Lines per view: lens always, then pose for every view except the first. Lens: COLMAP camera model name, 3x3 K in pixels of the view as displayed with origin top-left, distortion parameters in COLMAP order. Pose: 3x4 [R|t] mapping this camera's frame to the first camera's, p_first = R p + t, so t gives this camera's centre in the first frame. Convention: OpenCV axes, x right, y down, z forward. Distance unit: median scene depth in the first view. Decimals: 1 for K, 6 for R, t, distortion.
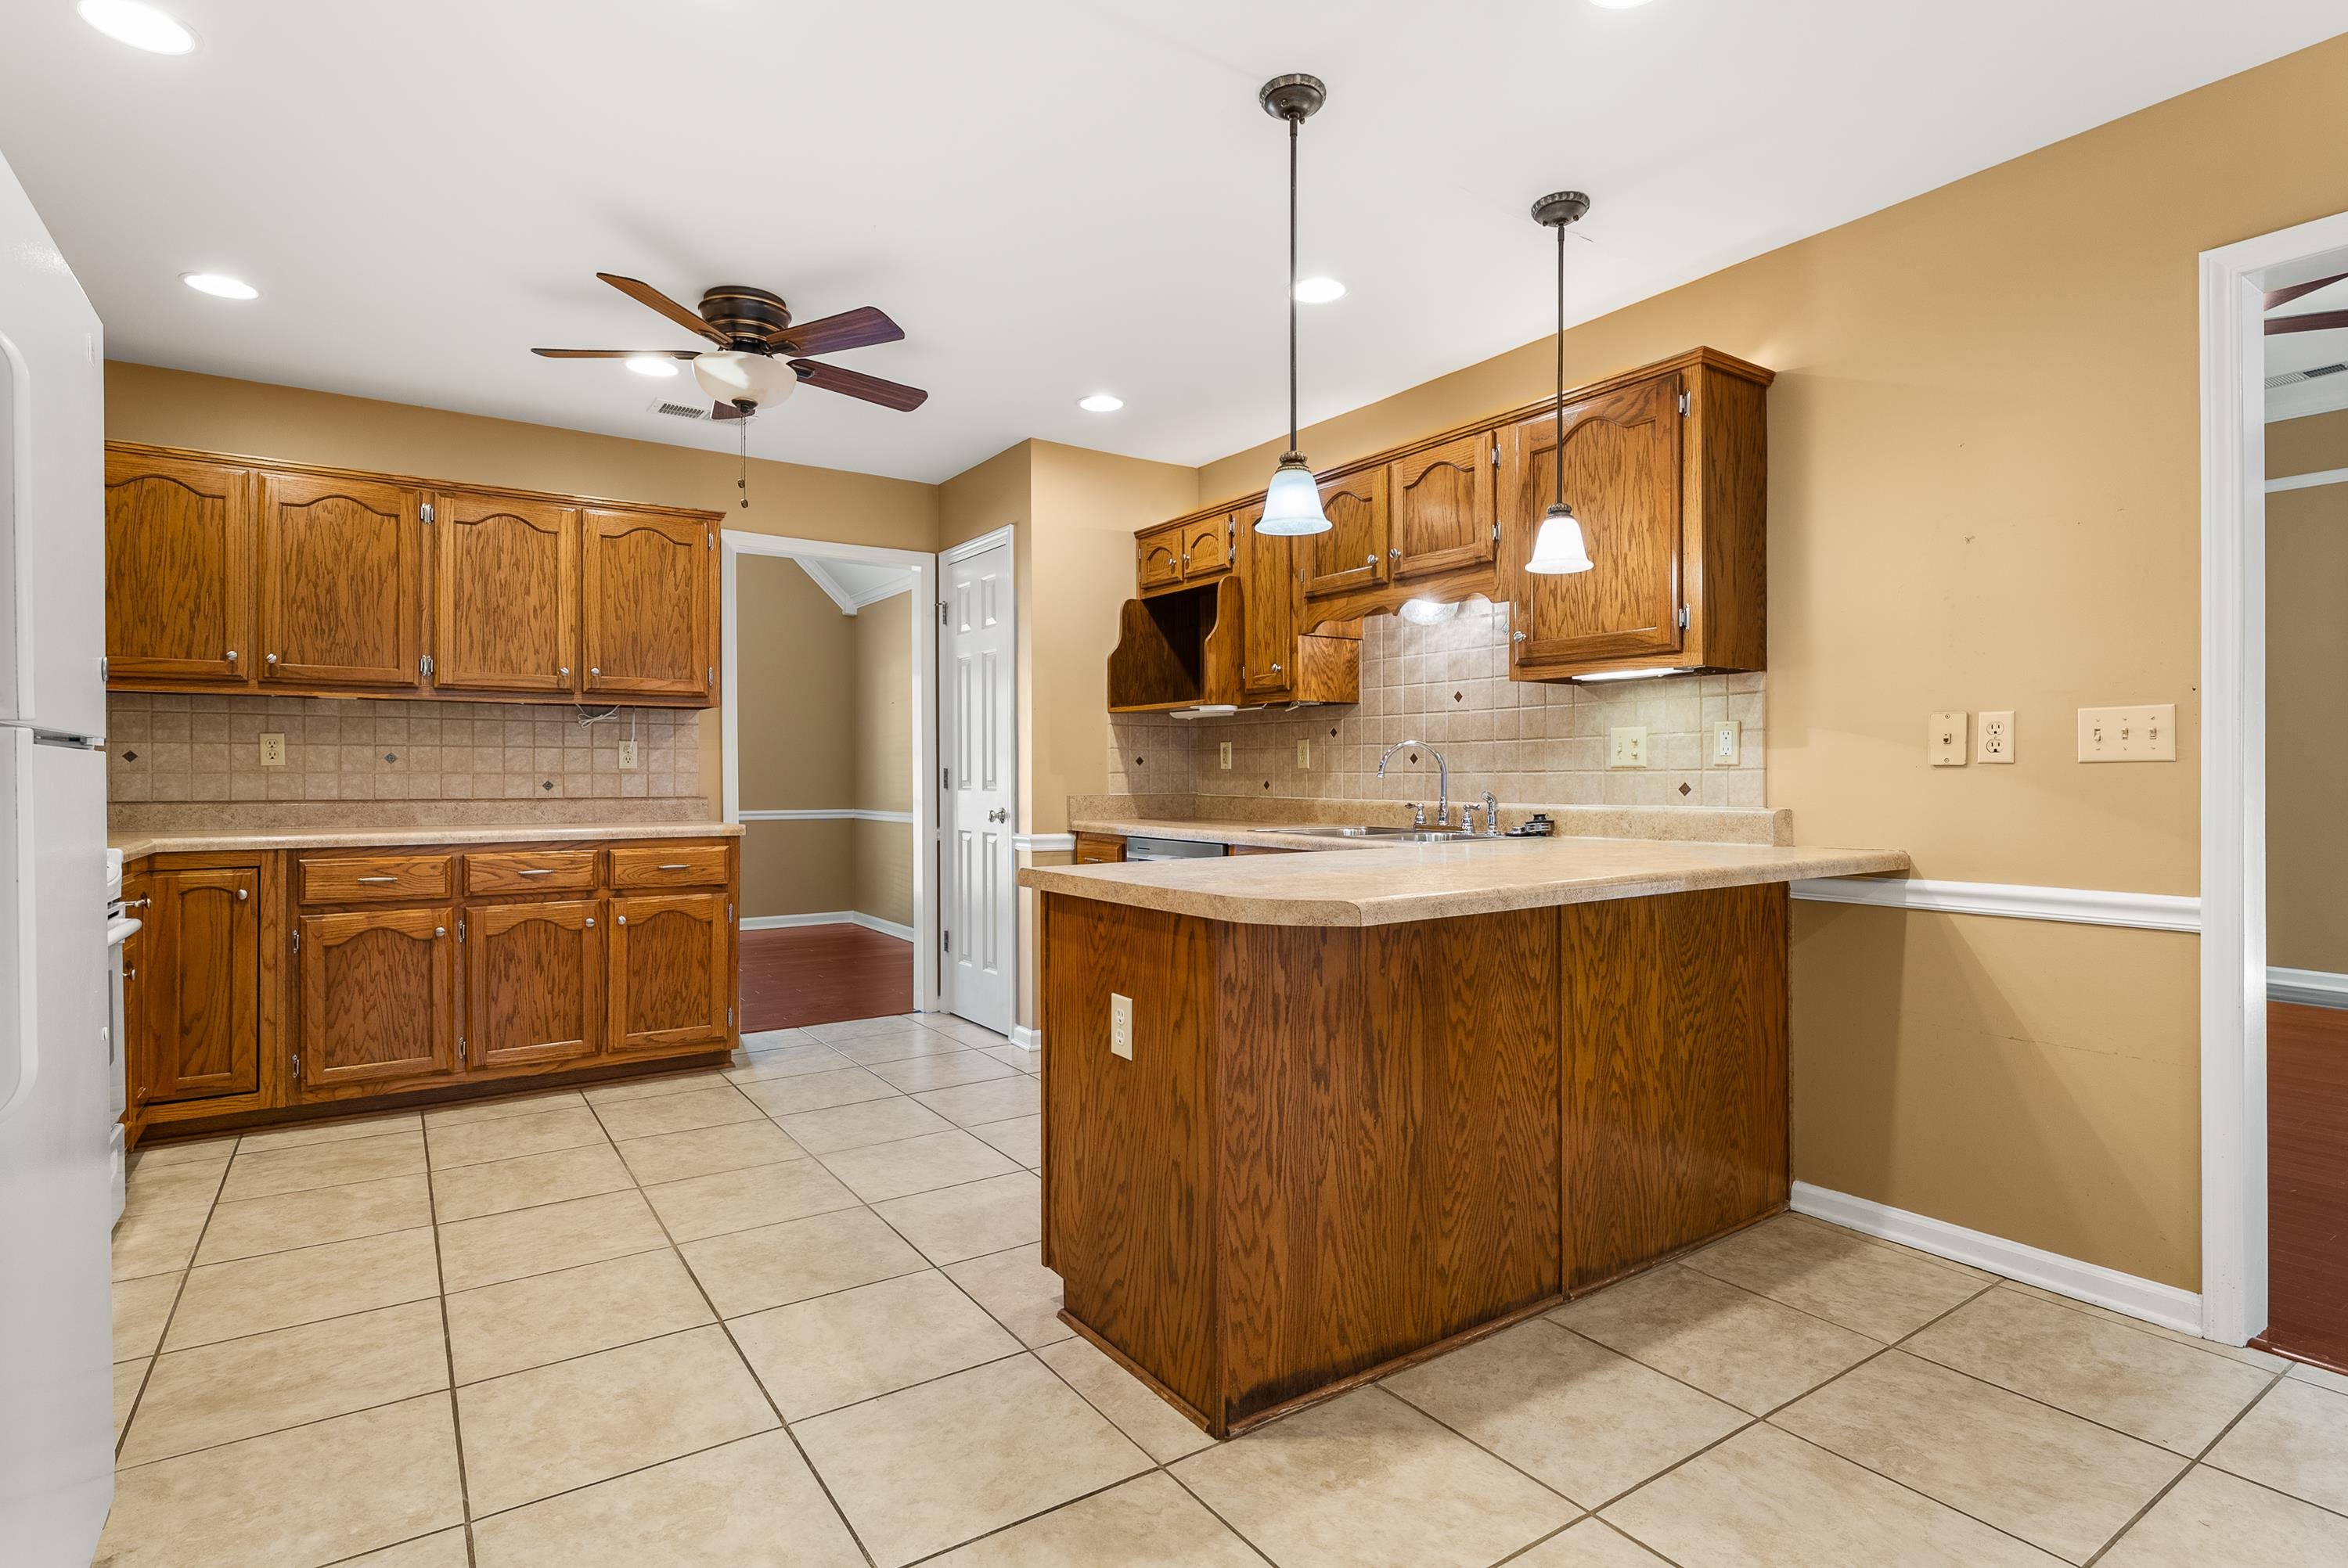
lens RADIAL K [[1132.9, 0, 1166.4], [0, 1132.9, 780.7], [0, 0, 1]] dist [-0.000228, 0.000101]
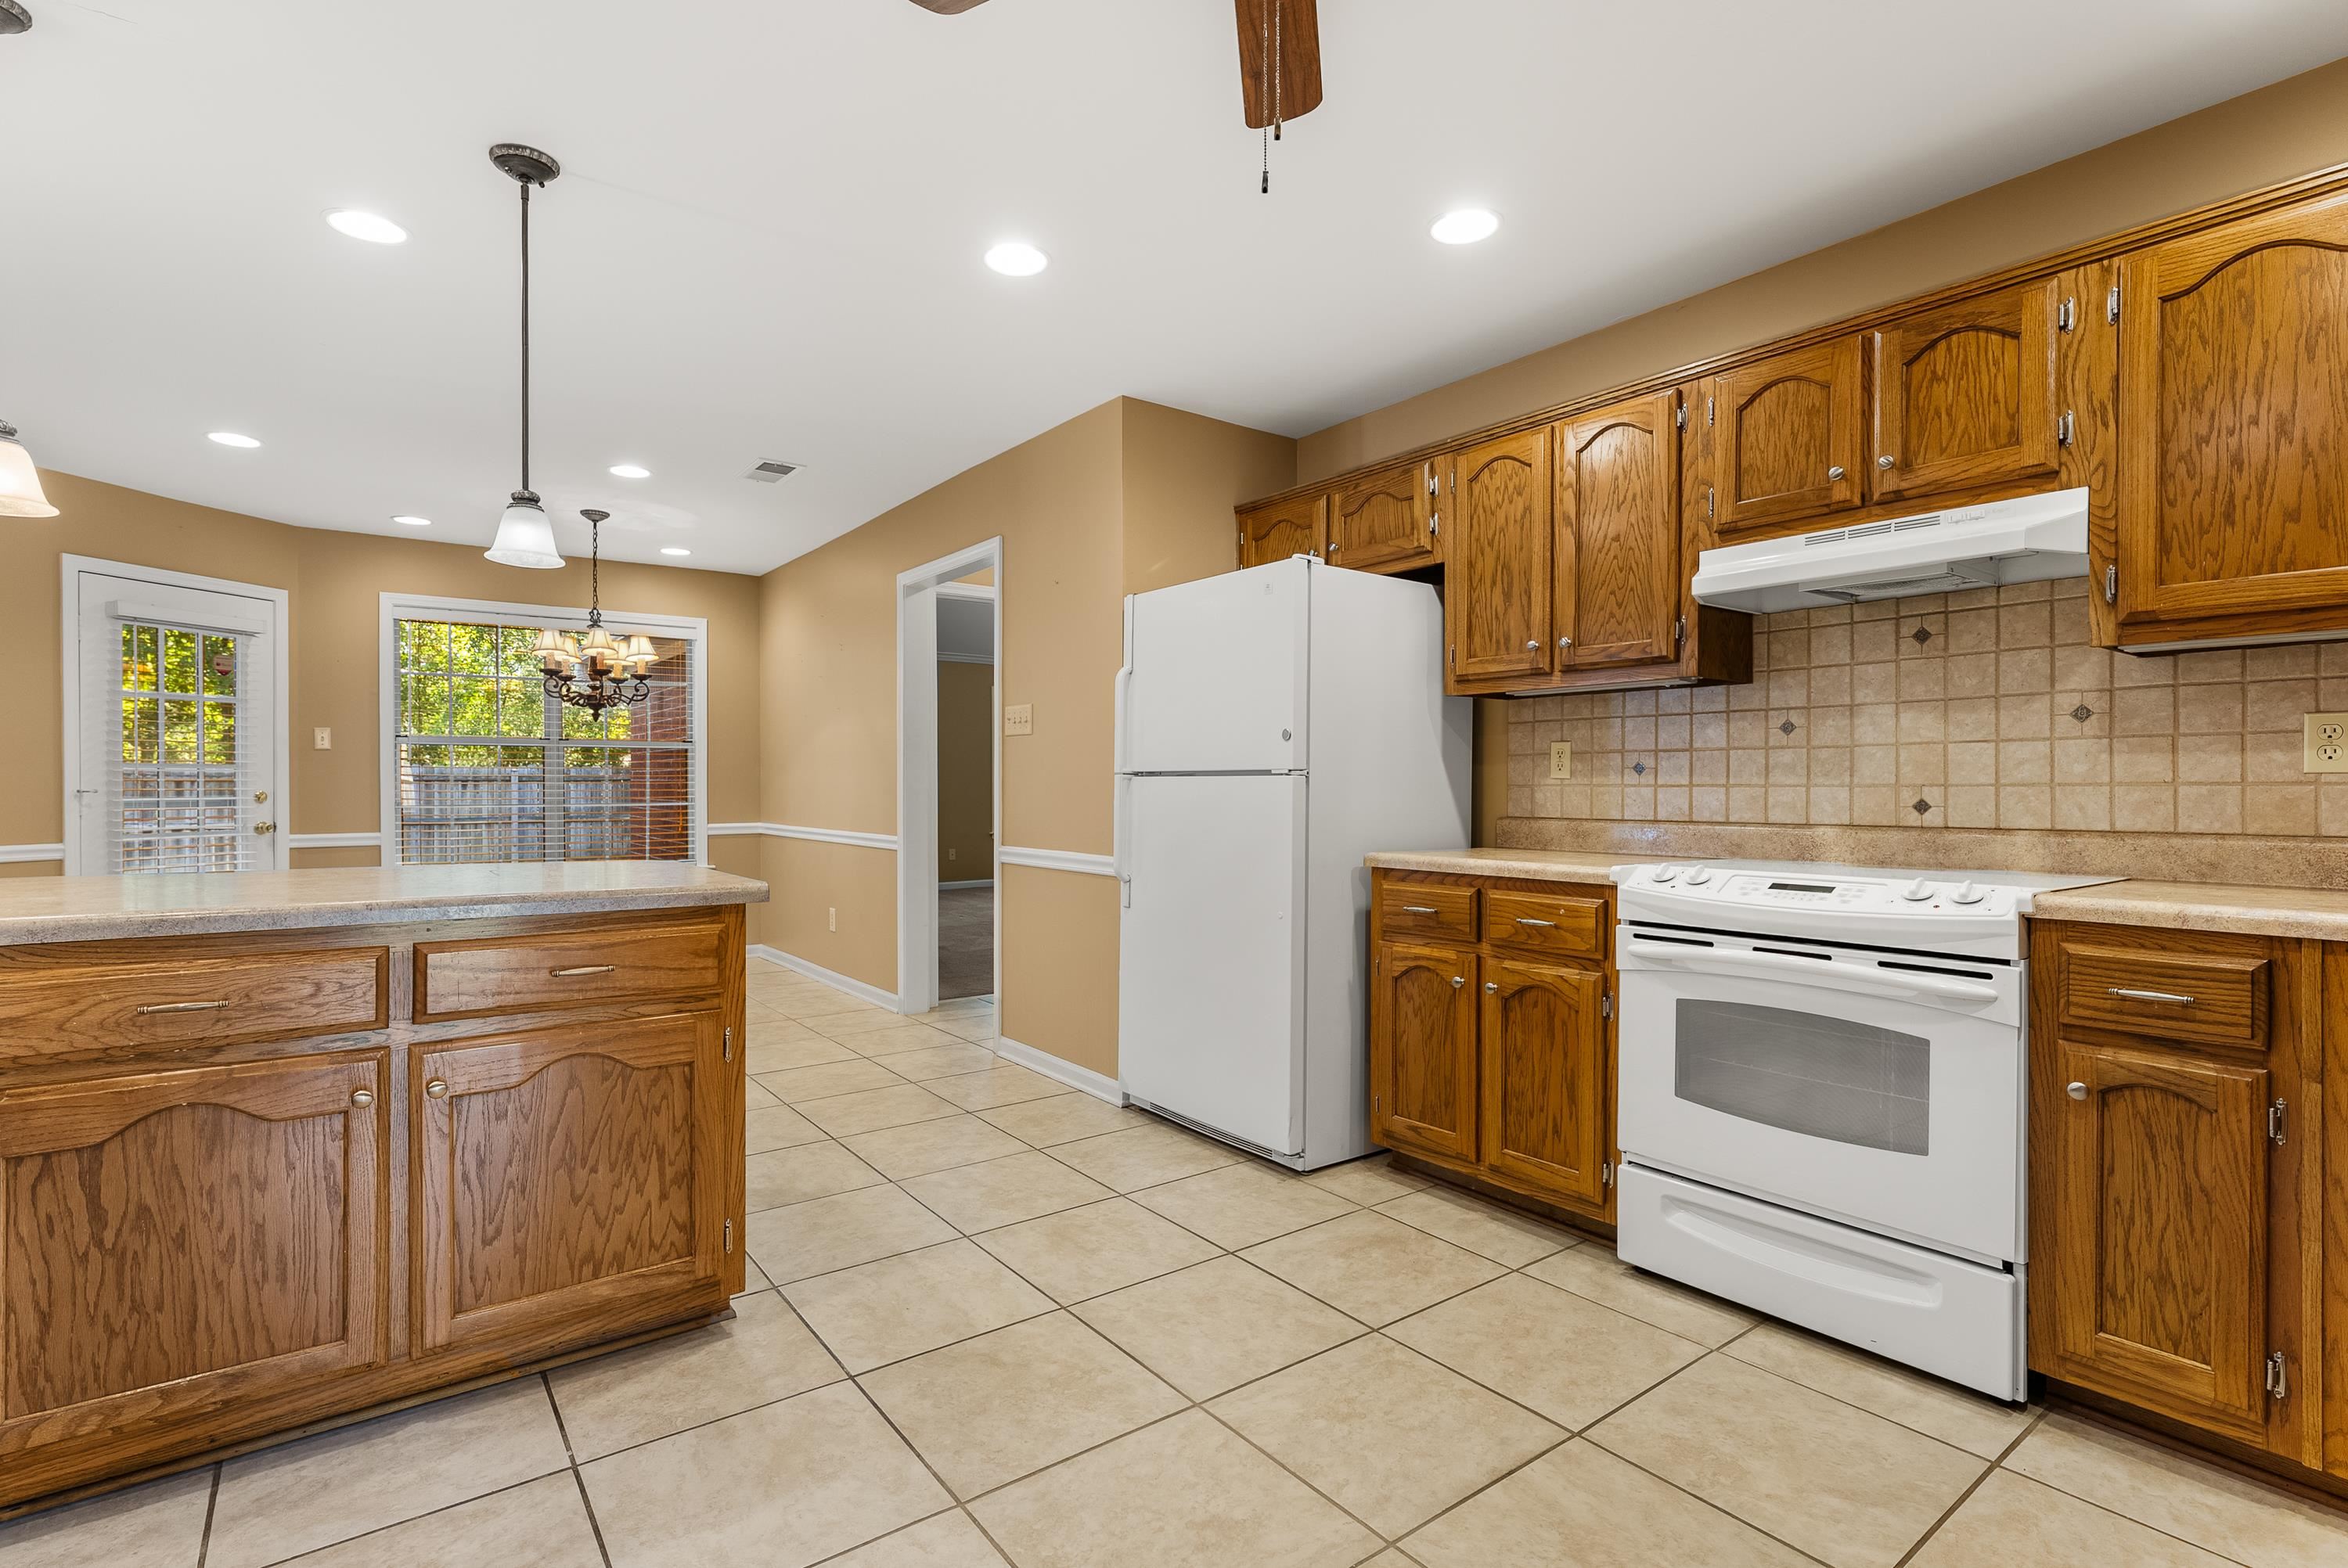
lens RADIAL K [[1132.9, 0, 1181.5], [0, 1132.9, 786.0], [0, 0, 1]] dist [-0.000228, 0.000101]
pose [[-0.998728, -0.000181, -0.050416, -0.446766], [-0.000394, 0.999991, 0.004218, -0.011012], [0.050415, 0.004233, -0.998719, 2.040496]]
